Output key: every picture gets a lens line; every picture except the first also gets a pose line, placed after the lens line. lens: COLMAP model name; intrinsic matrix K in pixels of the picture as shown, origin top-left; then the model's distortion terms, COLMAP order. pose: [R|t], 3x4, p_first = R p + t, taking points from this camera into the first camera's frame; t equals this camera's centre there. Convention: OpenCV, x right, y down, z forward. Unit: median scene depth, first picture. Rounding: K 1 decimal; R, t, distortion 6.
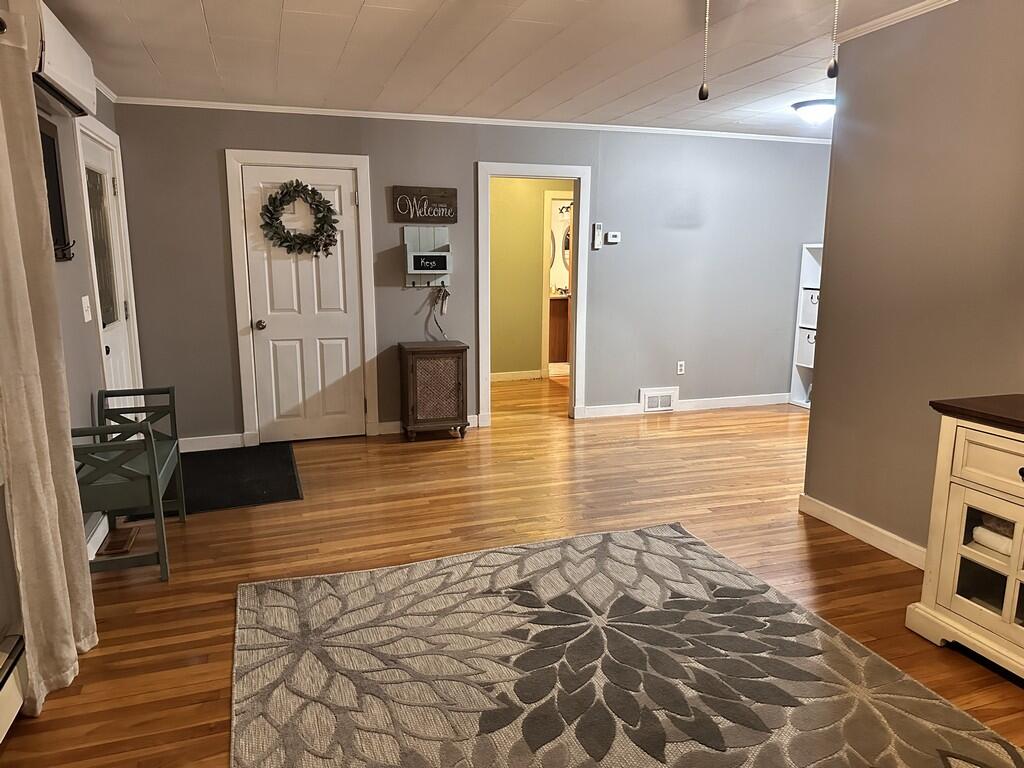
lens RADIAL K [[727.5, 0, 516.8], [0, 727.5, 382.2], [0, 0, 1]] dist [0.073909, -0.088130]
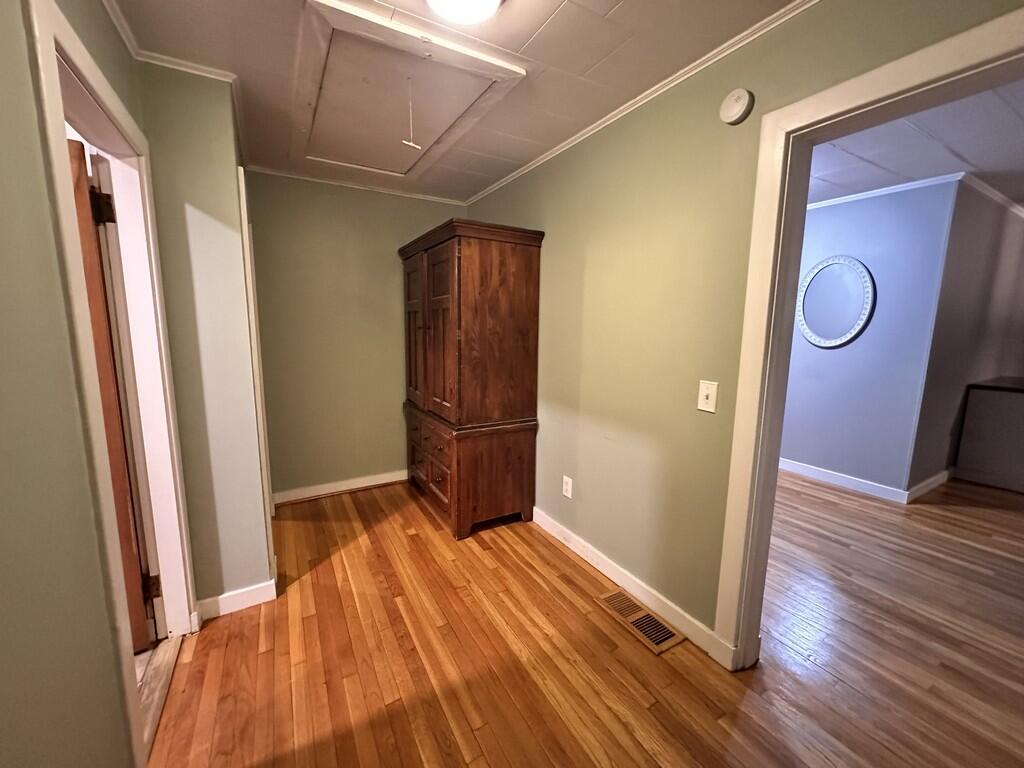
lens RADIAL K [[410.0, 0, 513.3], [0, 410.0, 383.8], [0, 0, 1]] dist [-0.002357, -0.000368]
pose [[-0.189388, -0.146478, 0.970915, -0.155734], [0.168017, 0.969392, 0.179021, -0.249901], [-0.967421, 0.197035, -0.158980, 1.455995]]
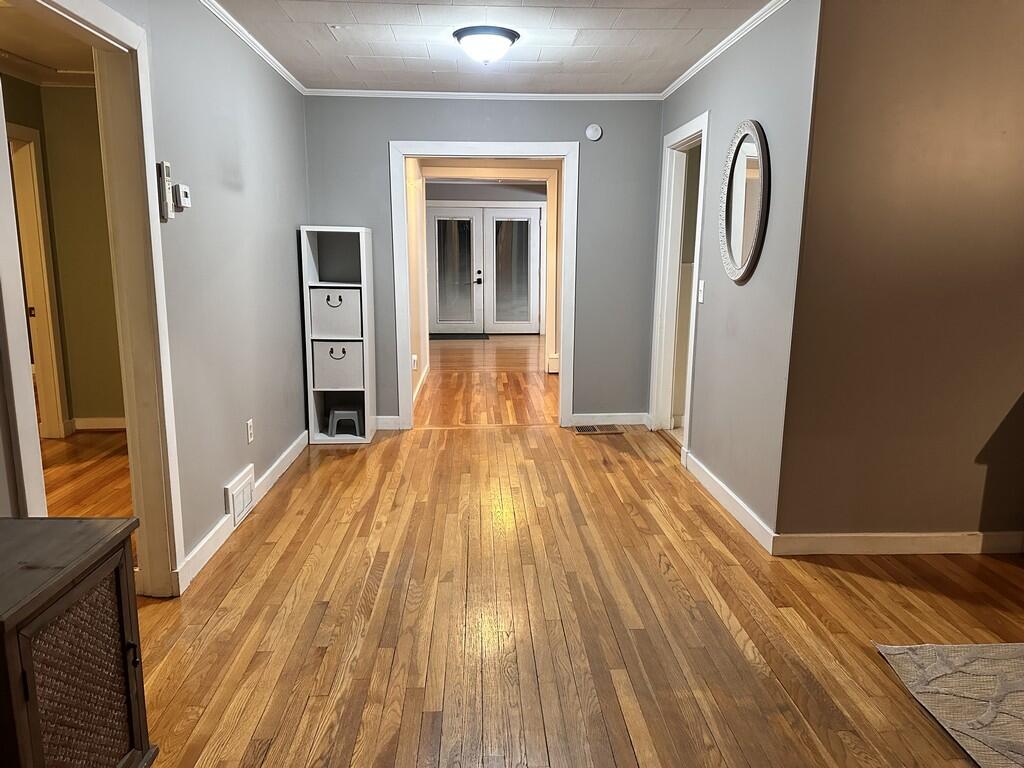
lens RADIAL K [[727.5, 0, 516.8], [0, 727.5, 382.2], [0, 0, 1]] dist [0.073909, -0.088130]
pose [[0.278330, -0.176331, 0.944161, -0.339531], [0.163934, 0.977301, 0.134194, -0.133045], [-0.946392, 0.117429, 0.300919, 0.813010]]
